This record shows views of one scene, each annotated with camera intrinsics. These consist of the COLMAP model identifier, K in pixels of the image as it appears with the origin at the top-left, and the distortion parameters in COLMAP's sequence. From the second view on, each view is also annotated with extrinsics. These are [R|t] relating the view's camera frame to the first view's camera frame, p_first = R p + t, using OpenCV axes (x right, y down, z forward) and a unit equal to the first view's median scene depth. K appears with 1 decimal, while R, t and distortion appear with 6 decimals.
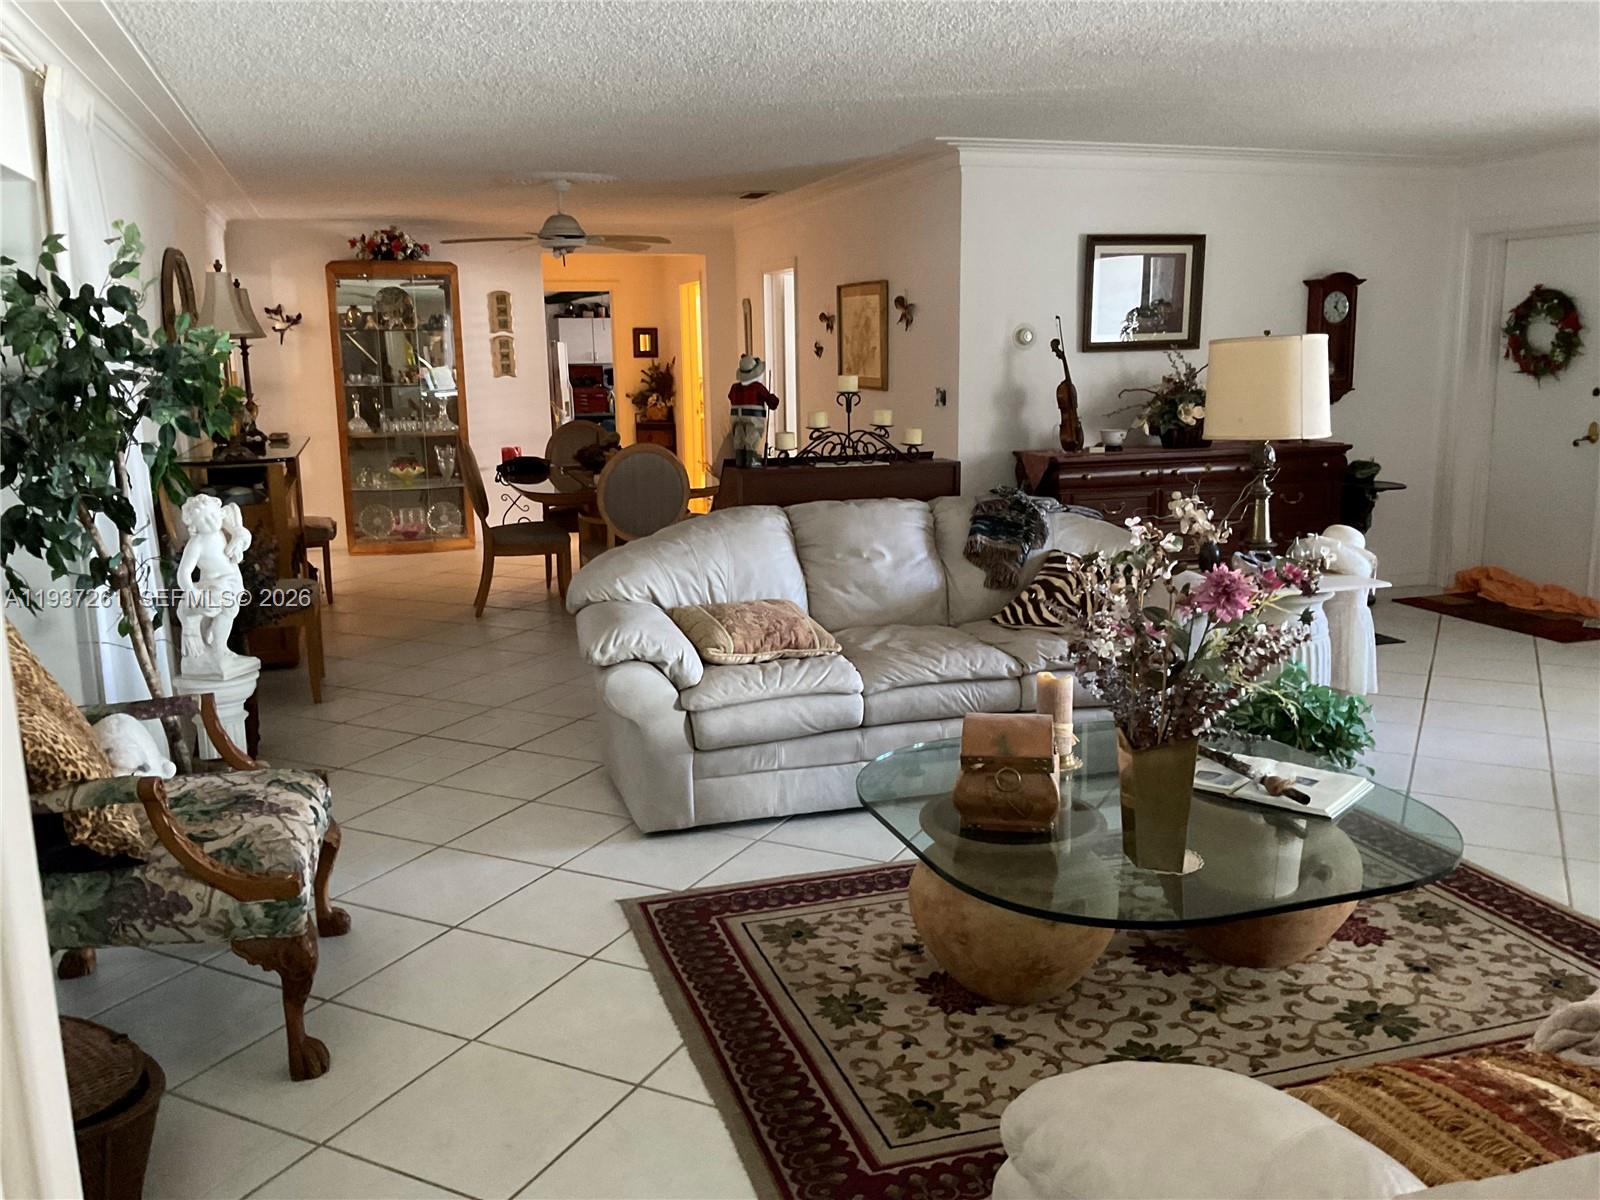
lens RADIAL K [[1318.6, 0, 792.0], [0, 1318.6, 601.8], [0, 0, 1]] dist [0.080639, -0.156301]
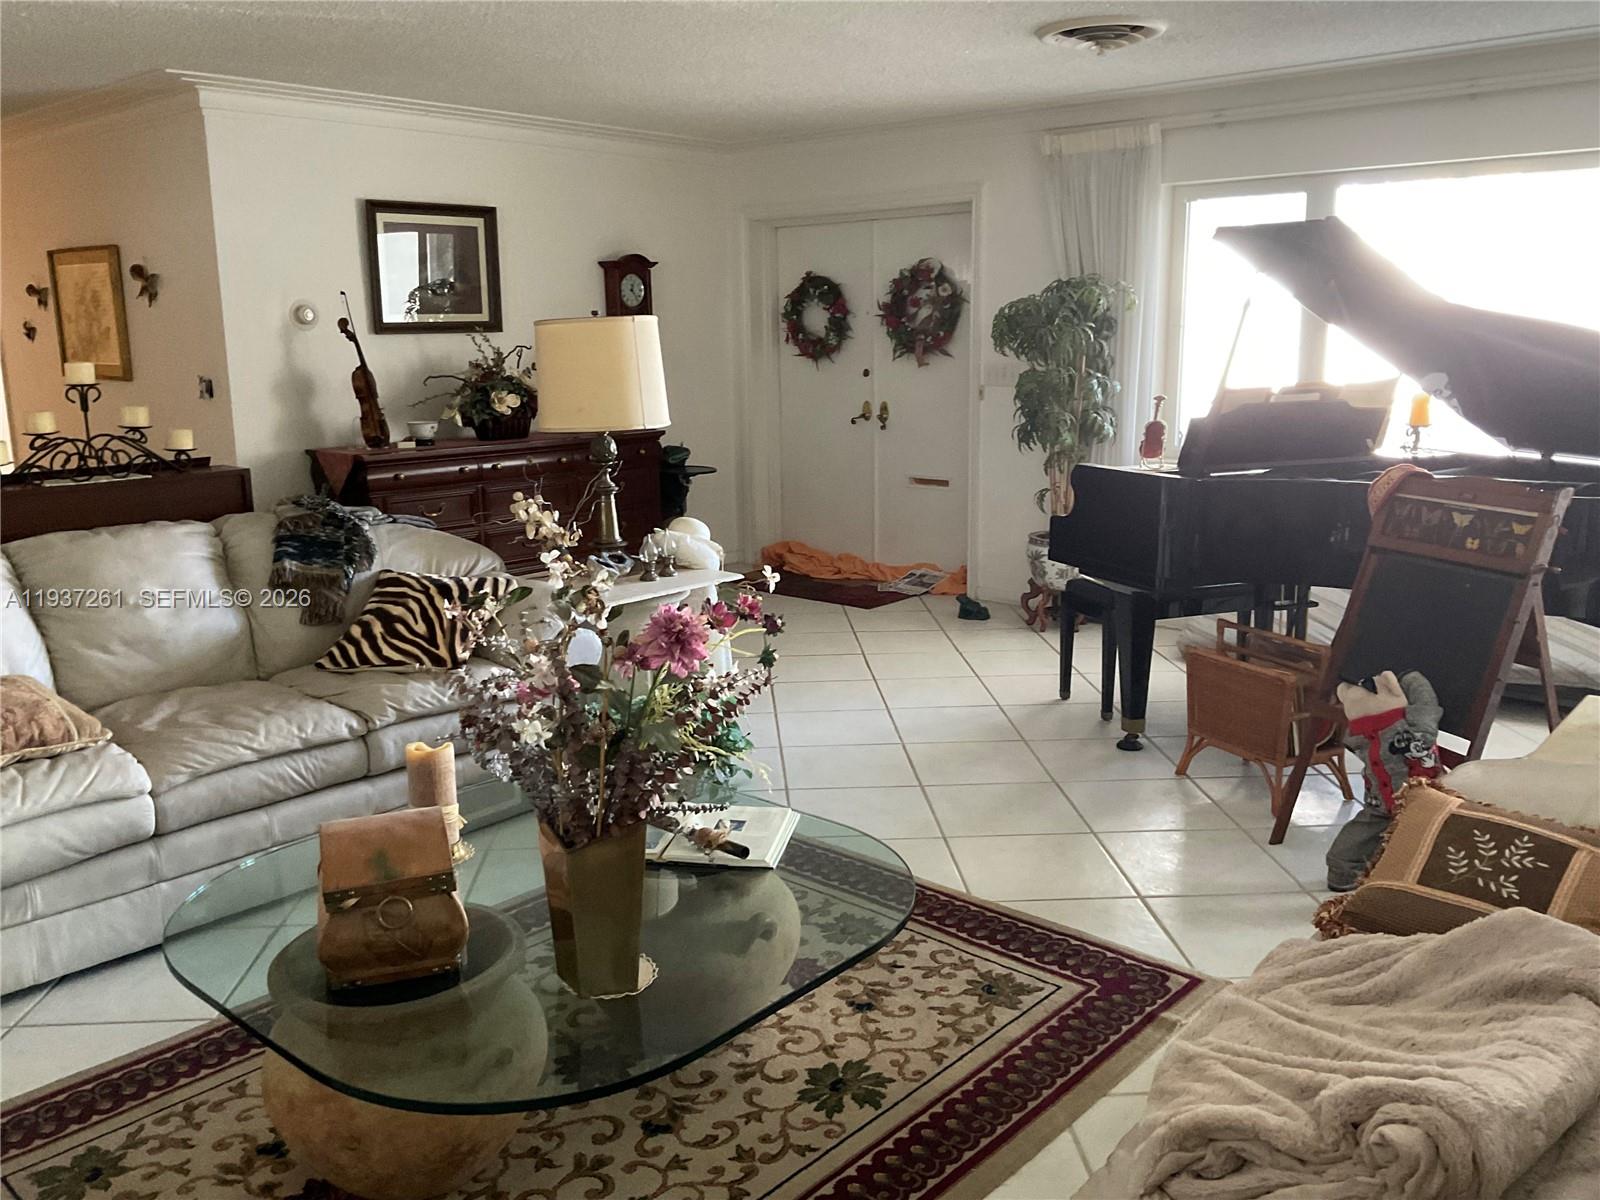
lens RADIAL K [[1343.7, 0, 800.0], [0, 1343.7, 600.0], [0, 0, 1]] dist [0.115344, -0.239213]
pose [[0.864285, -0.098523, 0.493259, 0.002134], [0.095857, 0.994920, 0.030765, -0.023957], [-0.493784, 0.020692, 0.869338, 0.143675]]
